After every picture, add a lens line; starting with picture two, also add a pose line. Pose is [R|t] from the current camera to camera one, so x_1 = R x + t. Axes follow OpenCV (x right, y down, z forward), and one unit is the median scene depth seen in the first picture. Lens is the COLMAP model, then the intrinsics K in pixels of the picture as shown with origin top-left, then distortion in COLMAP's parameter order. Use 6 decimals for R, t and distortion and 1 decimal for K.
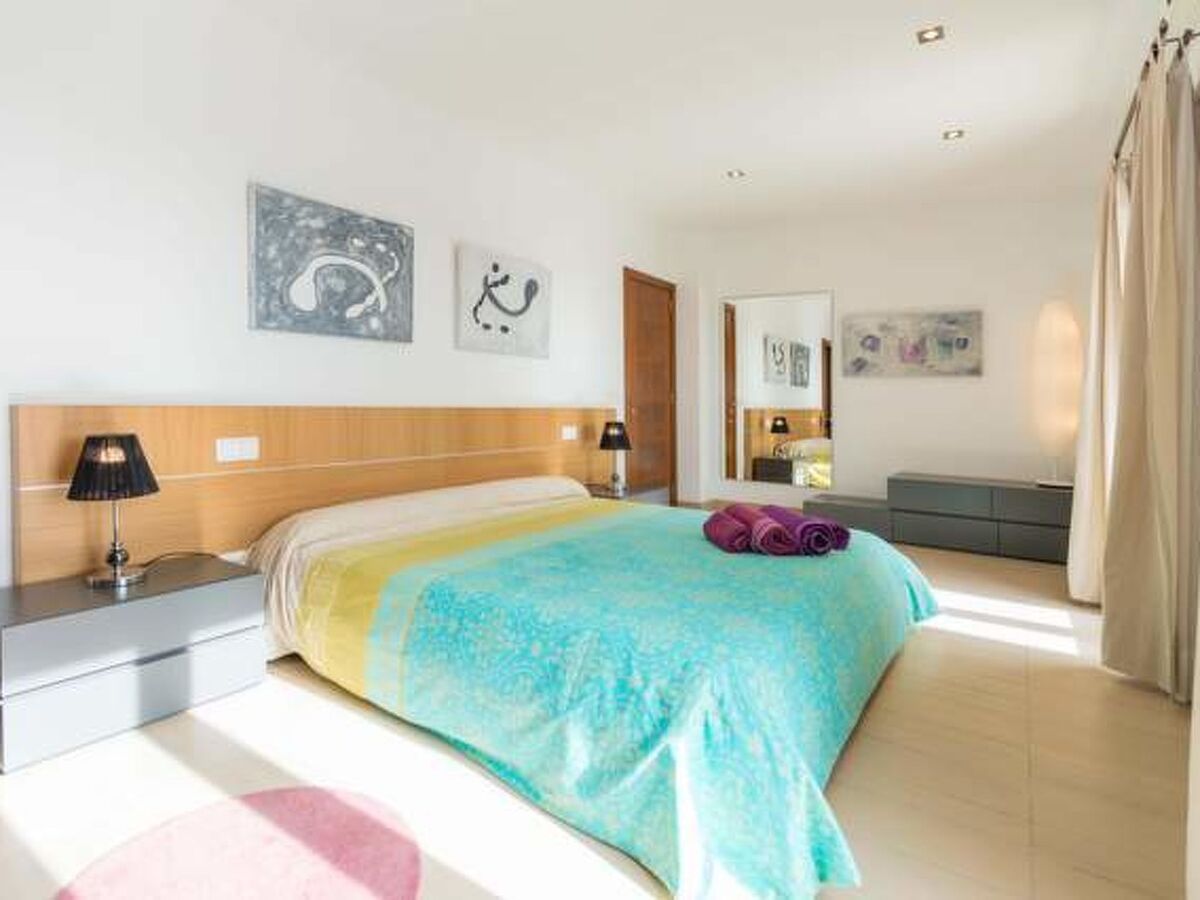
lens RADIAL K [[626.9, 0, 602.7], [0, 626.9, 436.7], [0, 0, 1]] dist [-0.000561, 0.000243]
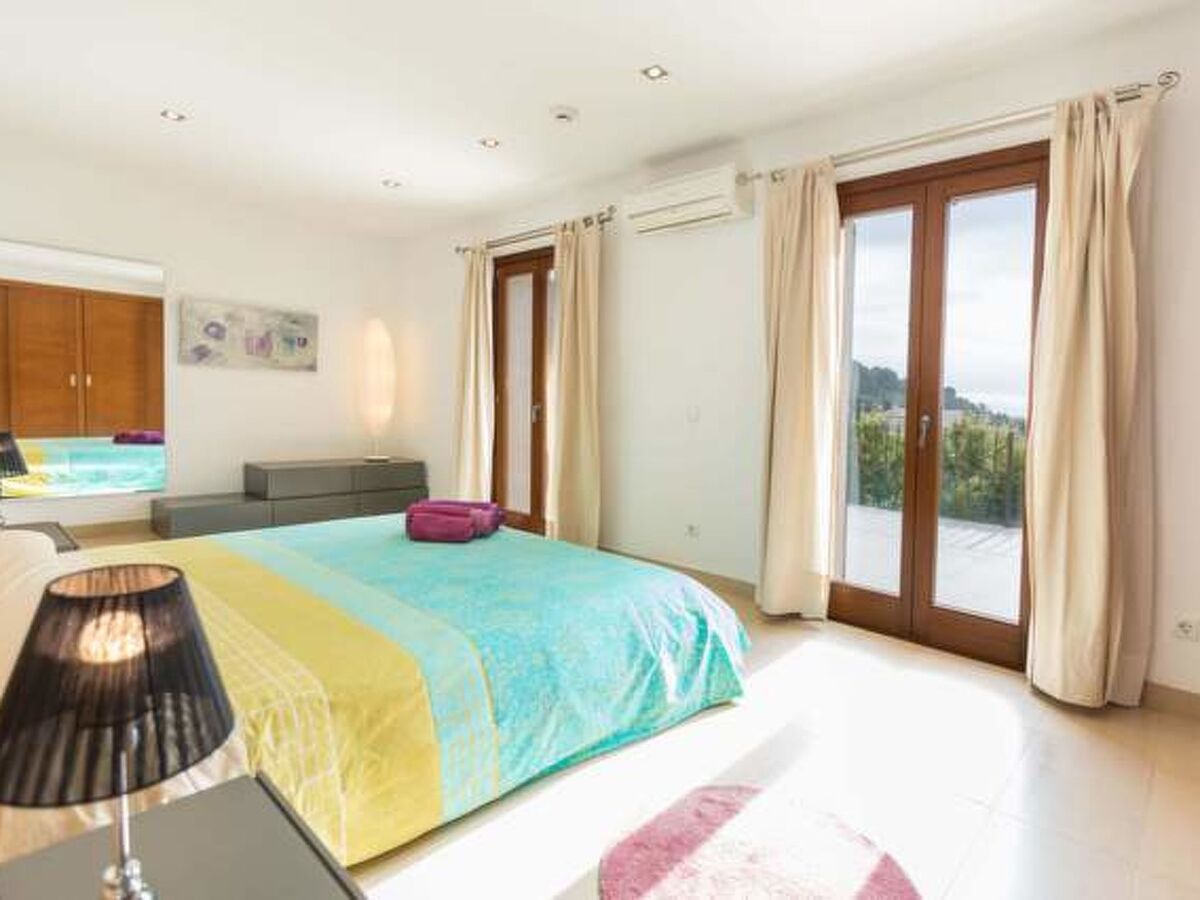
lens RADIAL K [[626.9, 0, 602.7], [0, 626.9, 436.7], [0, 0, 1]] dist [-0.000561, 0.000243]
pose [[0.170421, -0.070521, 0.982845, -1.041729], [0.021471, 0.997465, 0.067847, -0.103455], [-0.985137, 0.009540, 0.171503, 0.649708]]
